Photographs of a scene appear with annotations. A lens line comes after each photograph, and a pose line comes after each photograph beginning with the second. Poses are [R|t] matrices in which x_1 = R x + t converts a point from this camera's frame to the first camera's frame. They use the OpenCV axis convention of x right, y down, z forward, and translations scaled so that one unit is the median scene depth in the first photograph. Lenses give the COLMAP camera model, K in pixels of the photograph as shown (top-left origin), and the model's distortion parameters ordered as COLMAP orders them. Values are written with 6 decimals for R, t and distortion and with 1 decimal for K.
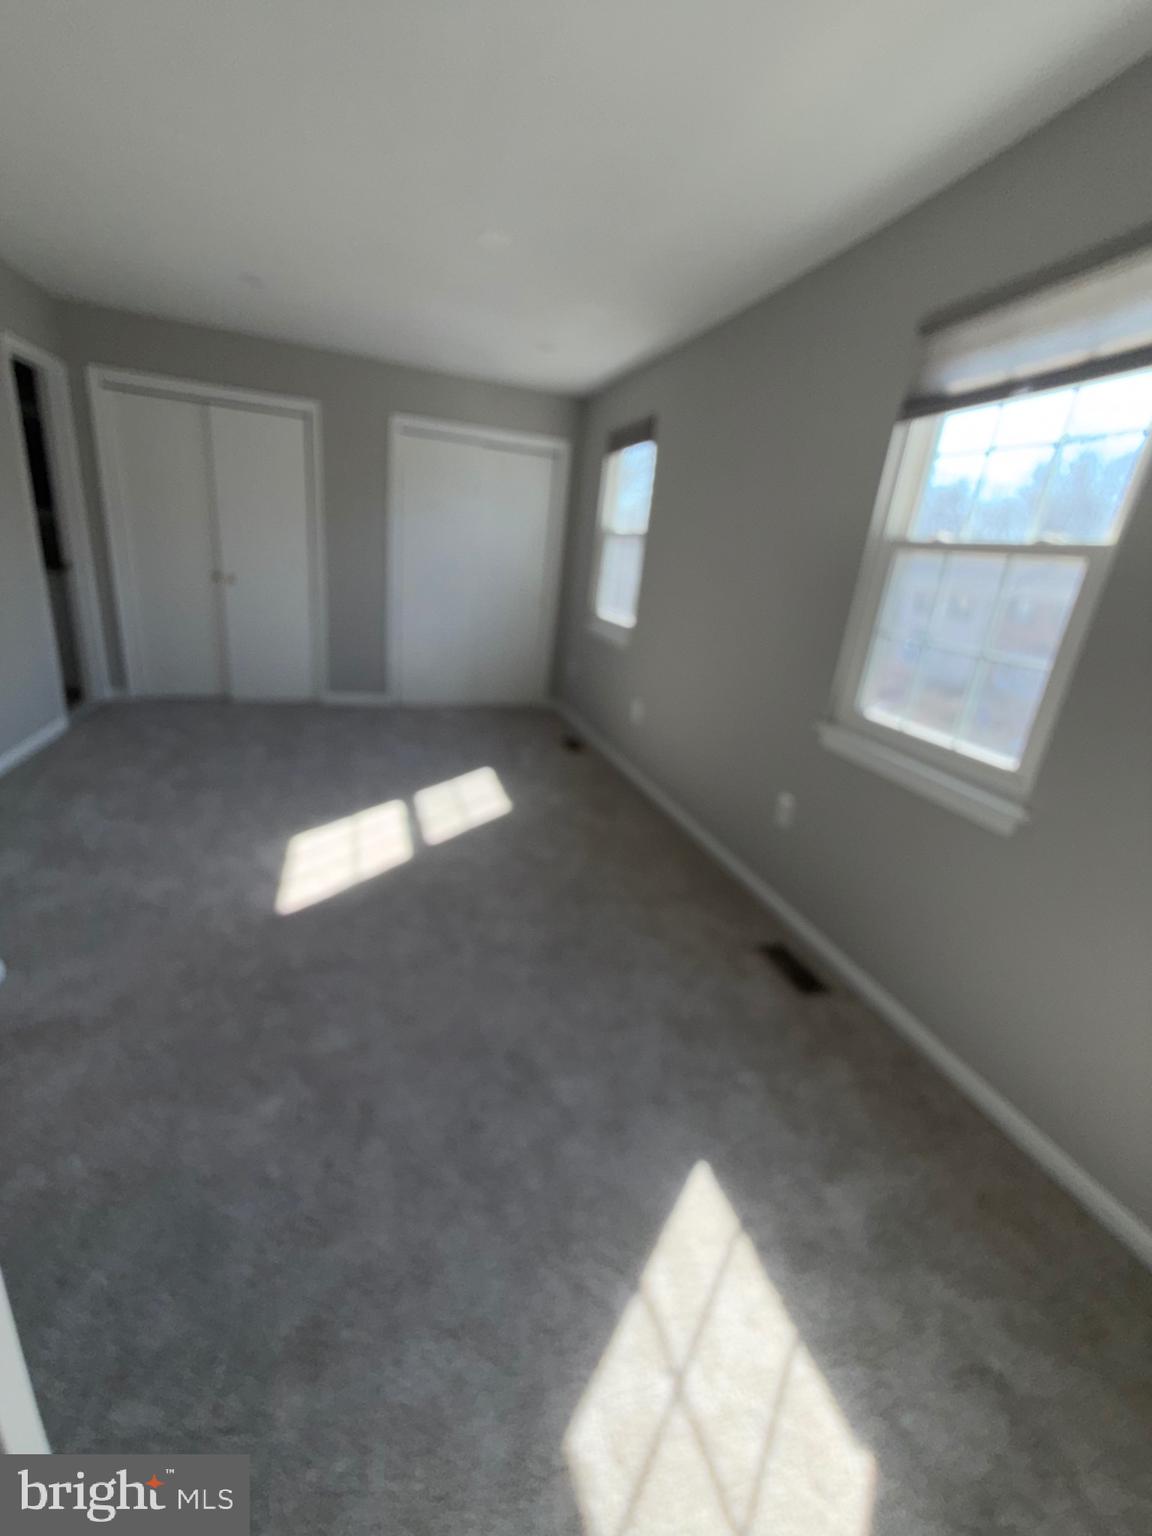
lens RADIAL K [[617.3, 0, 564.0], [0, 617.3, 762.7], [0, 0, 1]] dist [0.003987, 0.000273]
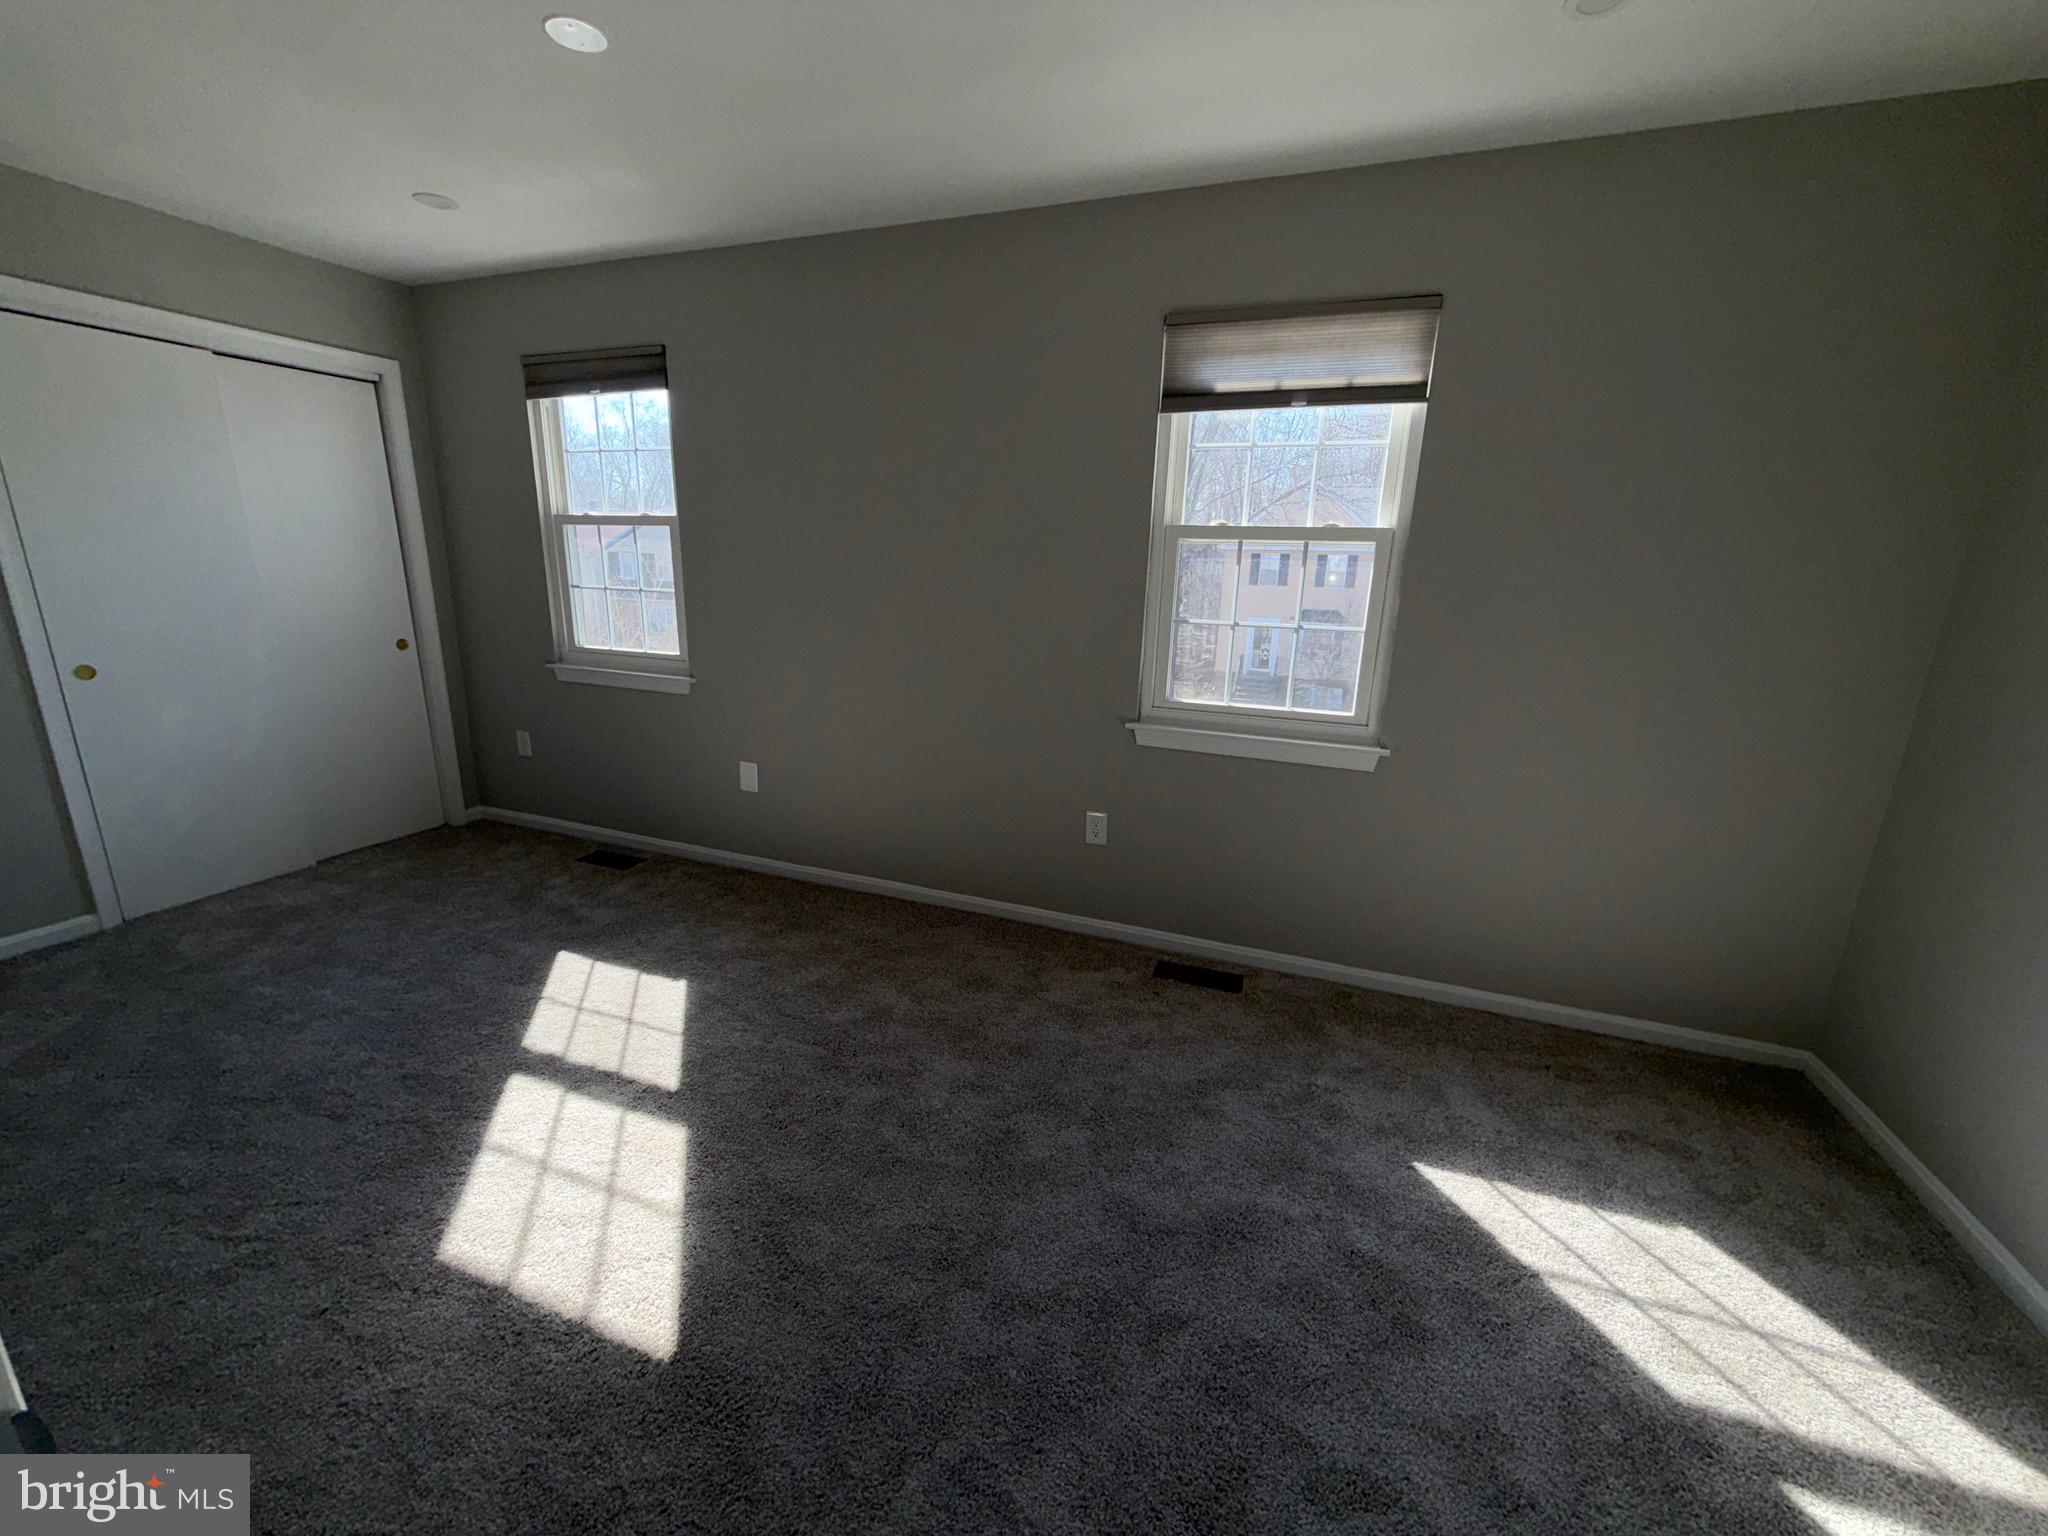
lens RADIAL K [[823.1, 0, 1024.0], [0, 823.1, 768.0], [0, 0, 1]] dist [0.003987, 0.000273]
pose [[0.628019, -0.268834, 0.730288, -0.770394], [0.286459, 0.952403, 0.104256, -0.218596], [-0.723556, 0.143723, 0.675137, 0.370614]]
